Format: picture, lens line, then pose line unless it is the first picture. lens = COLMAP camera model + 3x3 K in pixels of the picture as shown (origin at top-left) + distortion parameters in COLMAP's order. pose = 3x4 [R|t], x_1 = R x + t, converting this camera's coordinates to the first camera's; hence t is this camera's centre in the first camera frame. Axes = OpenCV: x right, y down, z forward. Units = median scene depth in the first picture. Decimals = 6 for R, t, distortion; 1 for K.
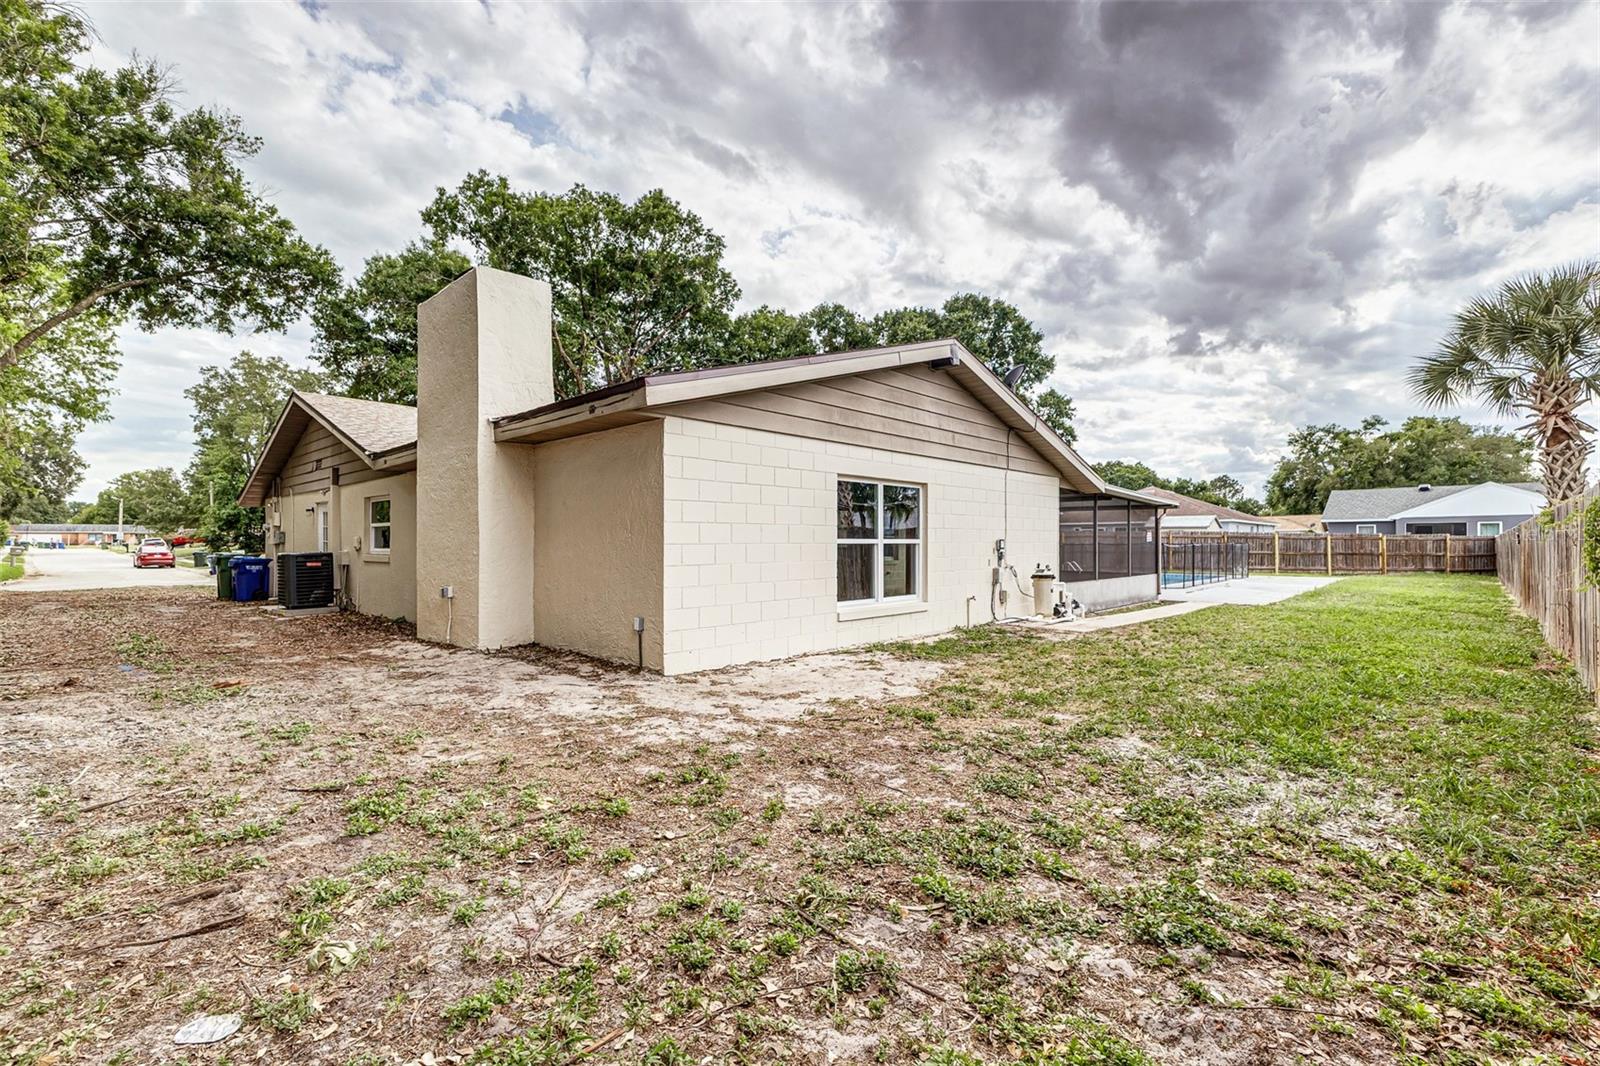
lens RADIAL K [[707.0, 0, 799.8], [0, 707.0, 527.8], [0, 0, 1]] dist [0.011603, -0.000991]
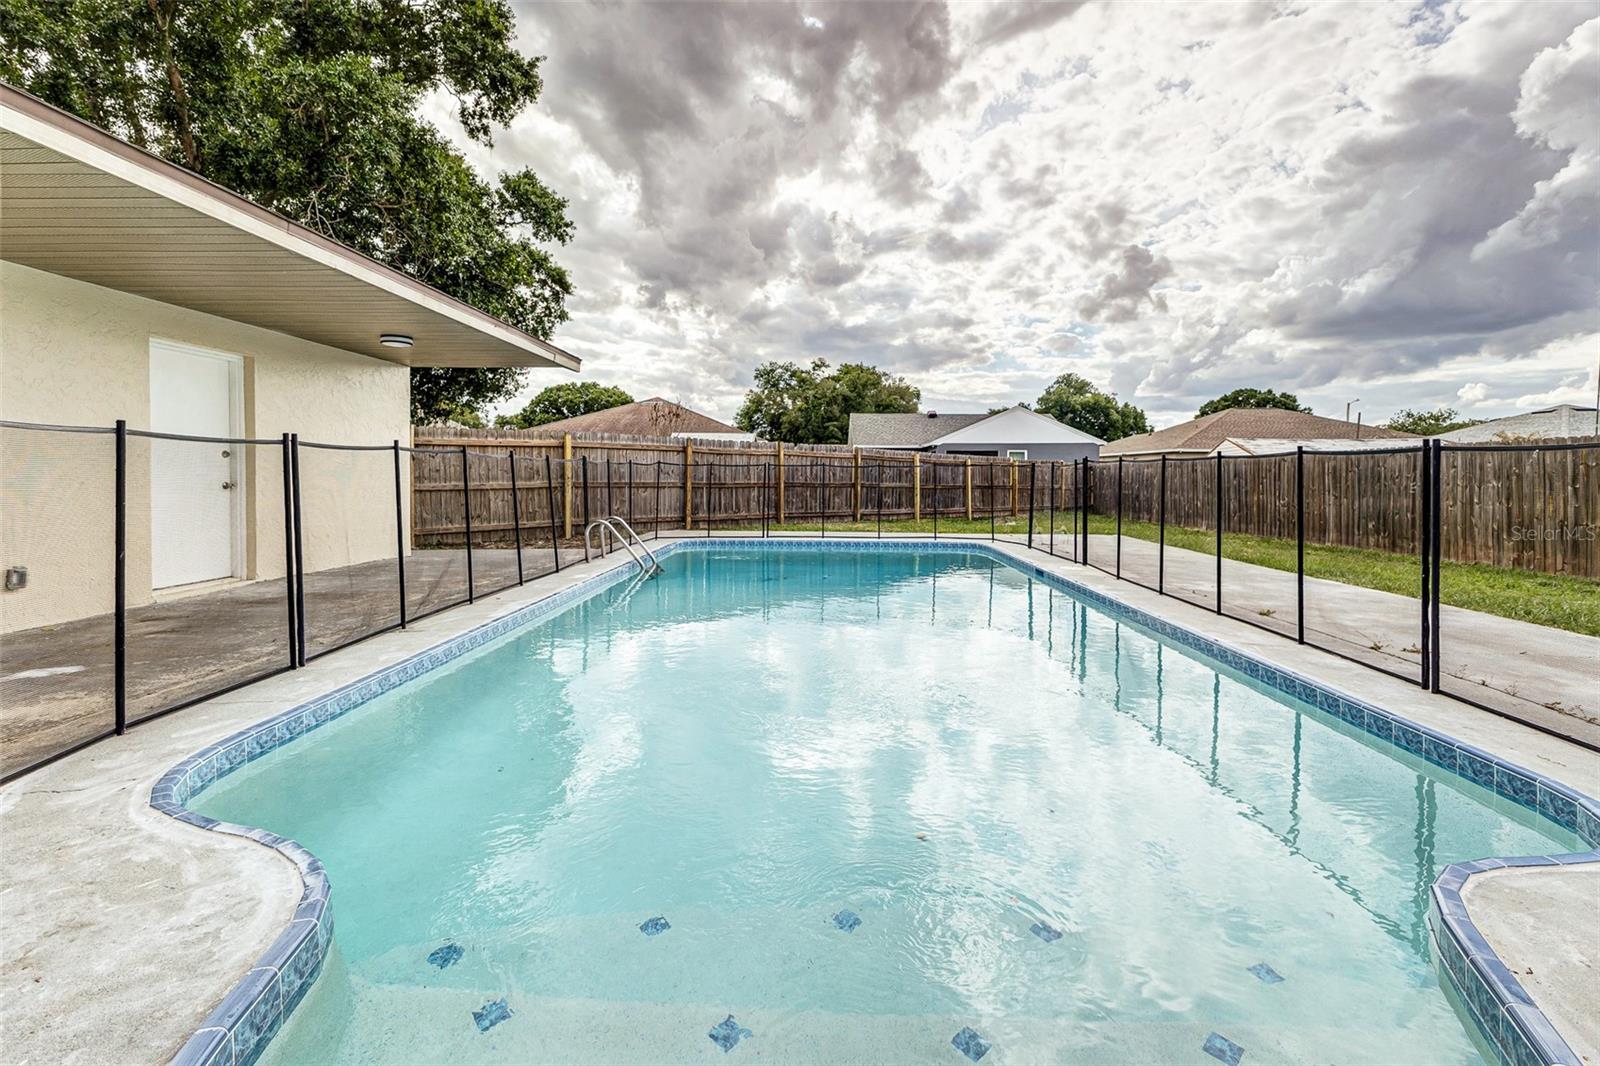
lens RADIAL K [[707.0, 0, 799.8], [0, 707.0, 527.8], [0, 0, 1]] dist [0.011603, -0.000991]
pose [[0.752887, -0.034773, 0.657230, 0.143874], [-0.030646, 0.995668, 0.087786, 0.014998], [-0.657436, -0.086234, 0.748560, 0.428917]]
